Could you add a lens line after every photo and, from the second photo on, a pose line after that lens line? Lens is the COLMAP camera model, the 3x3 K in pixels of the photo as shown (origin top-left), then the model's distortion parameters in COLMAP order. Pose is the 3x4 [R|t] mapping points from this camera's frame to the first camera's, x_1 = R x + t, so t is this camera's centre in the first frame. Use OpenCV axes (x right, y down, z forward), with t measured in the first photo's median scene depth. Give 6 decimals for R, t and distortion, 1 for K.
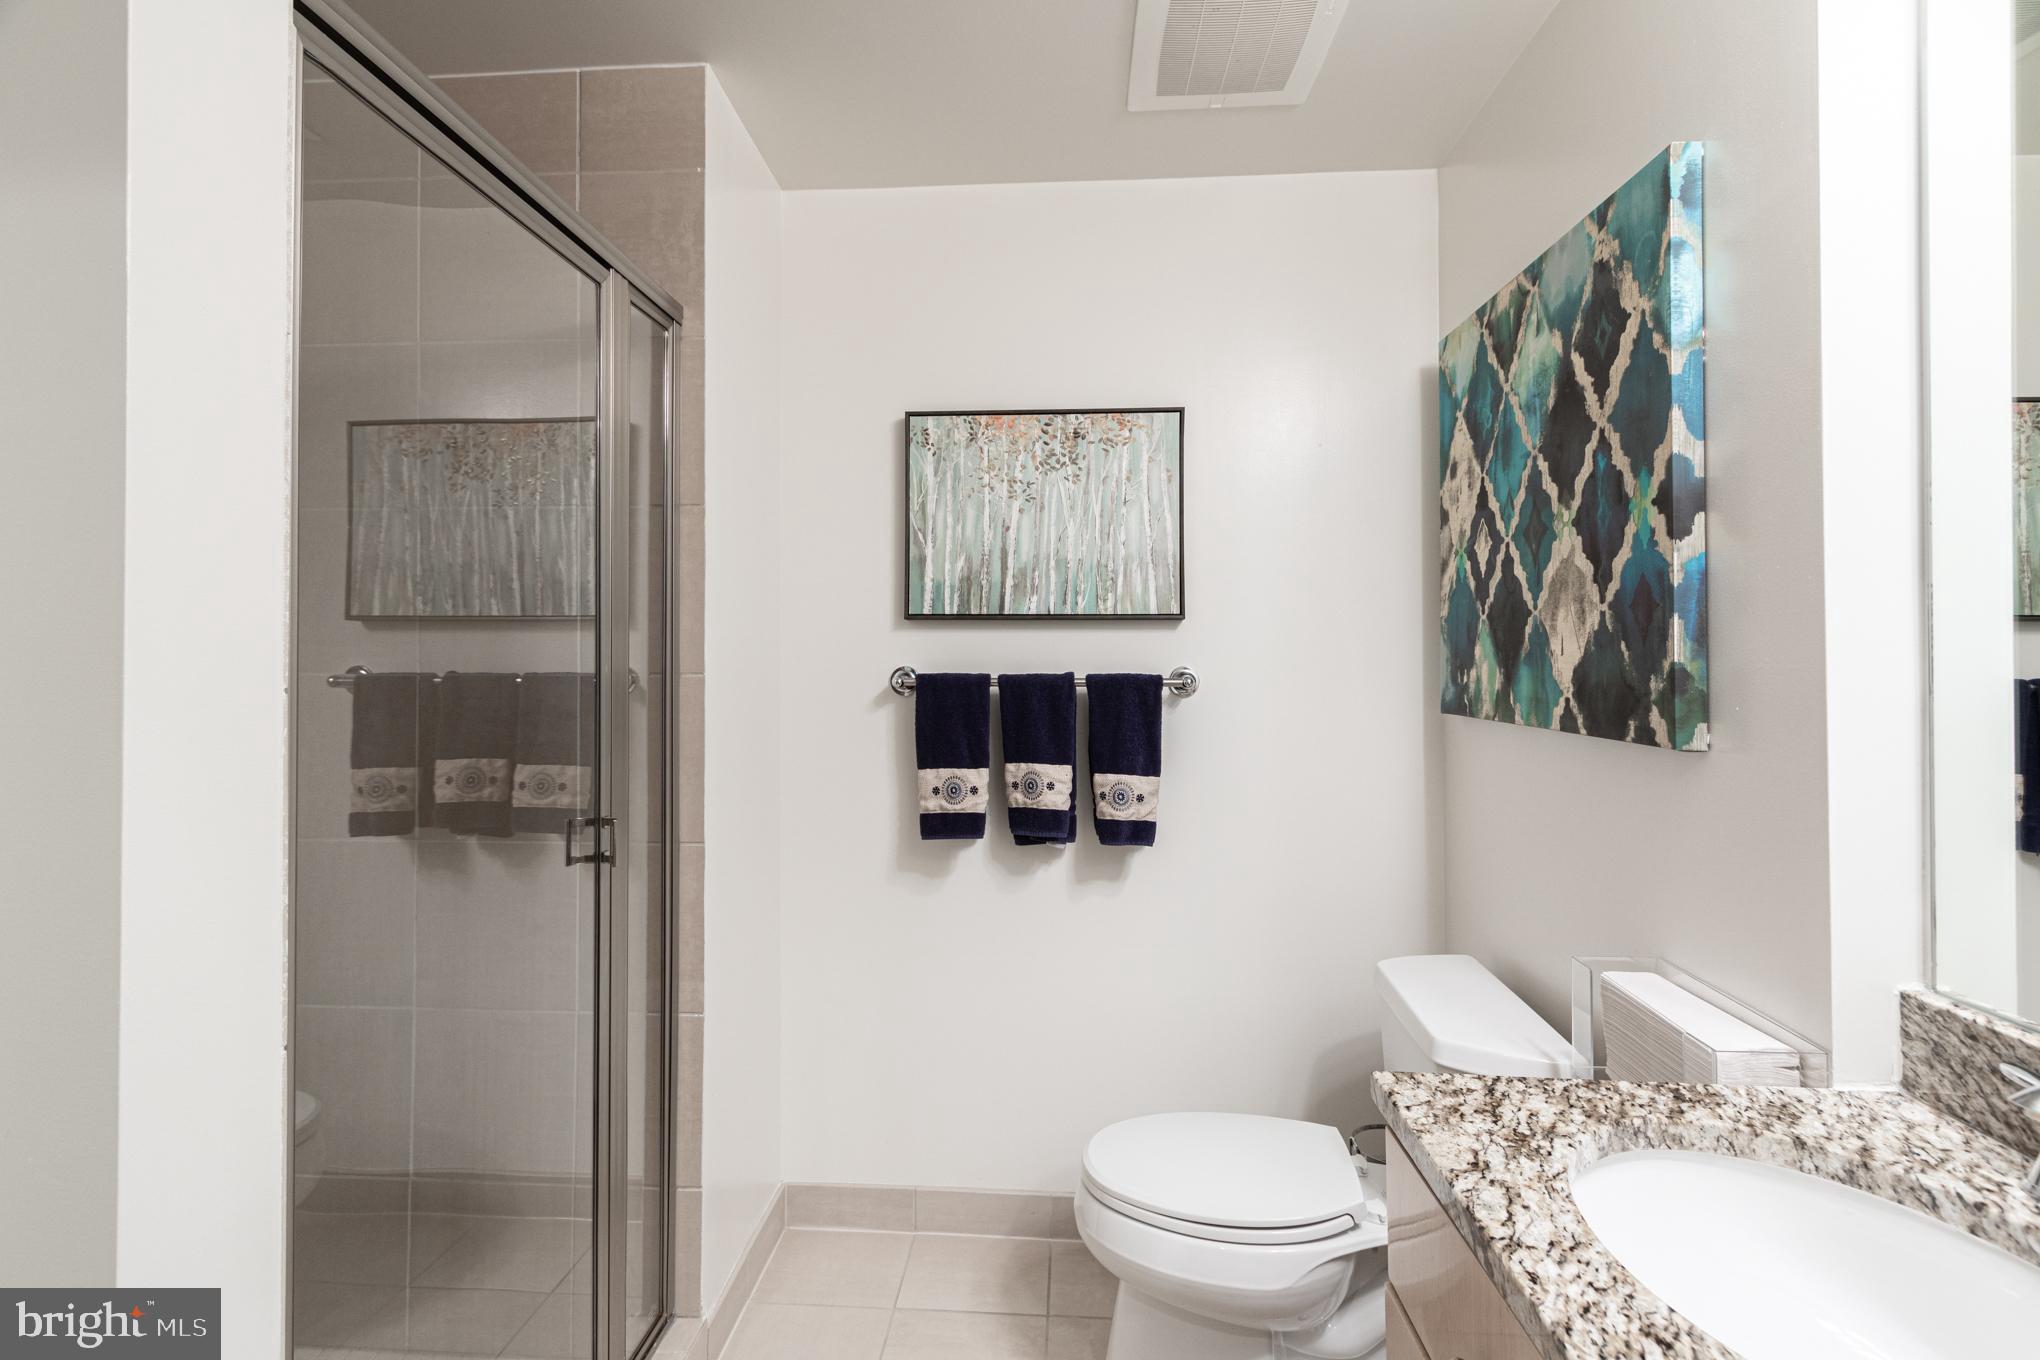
lens RADIAL K [[954.6, 0, 1004.3], [0, 954.6, 646.4], [0, 0, 1]] dist [0.010740, -0.002059]
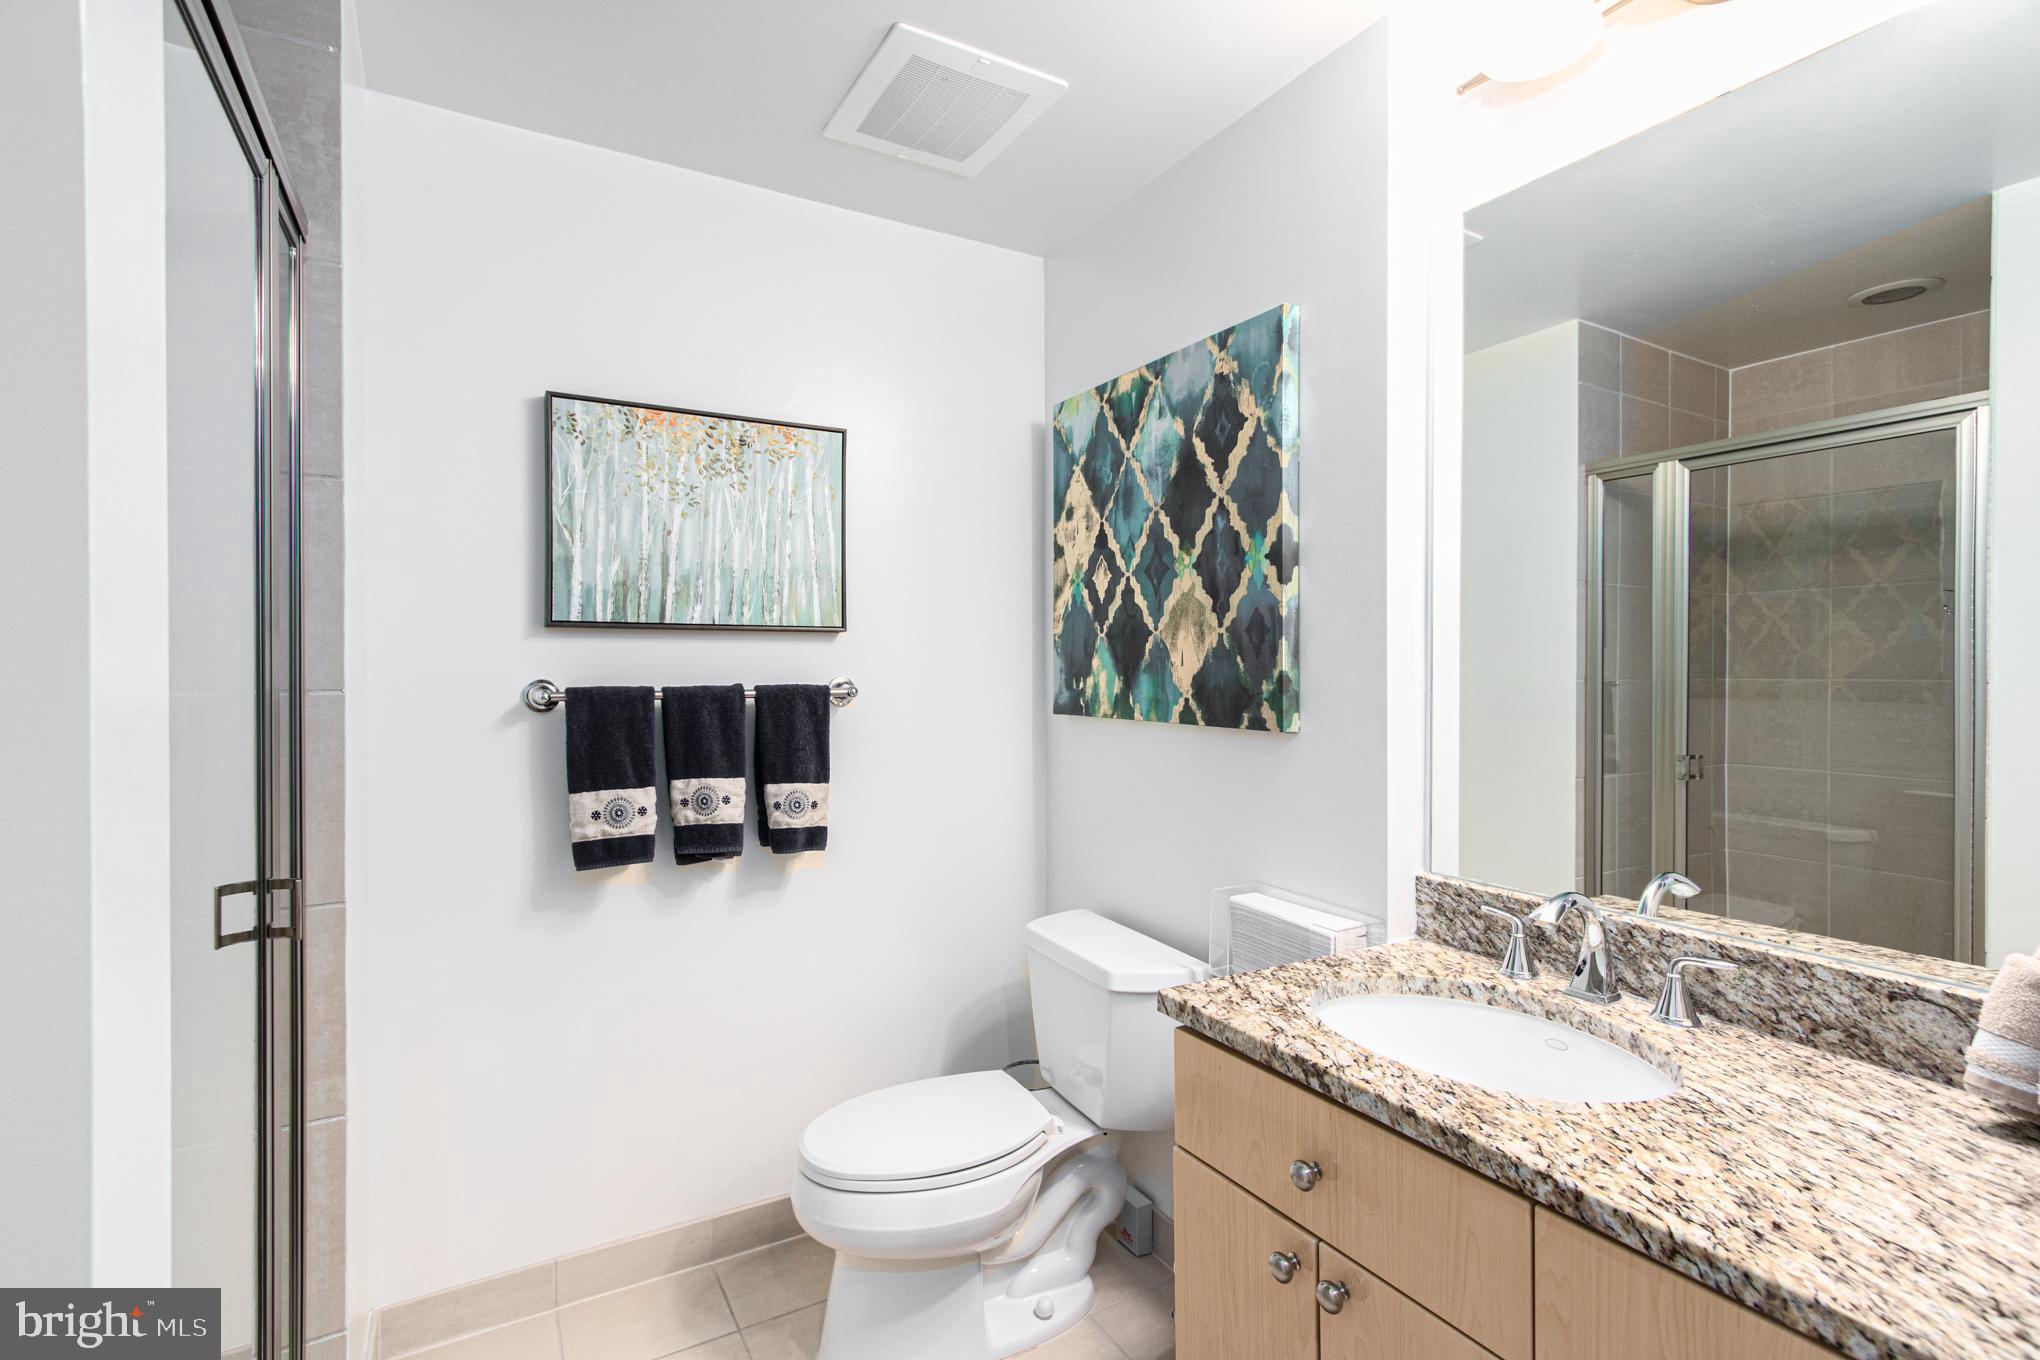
lens RADIAL K [[954.6, 0, 1013.0], [0, 954.6, 671.8], [0, 0, 1]] dist [0.010740, -0.002059]
pose [[0.835122, -0.004891, 0.550043, -0.283956], [-0.003689, 0.999888, 0.014491, -0.000695], [-0.550053, -0.014131, 0.835010, 0.025382]]
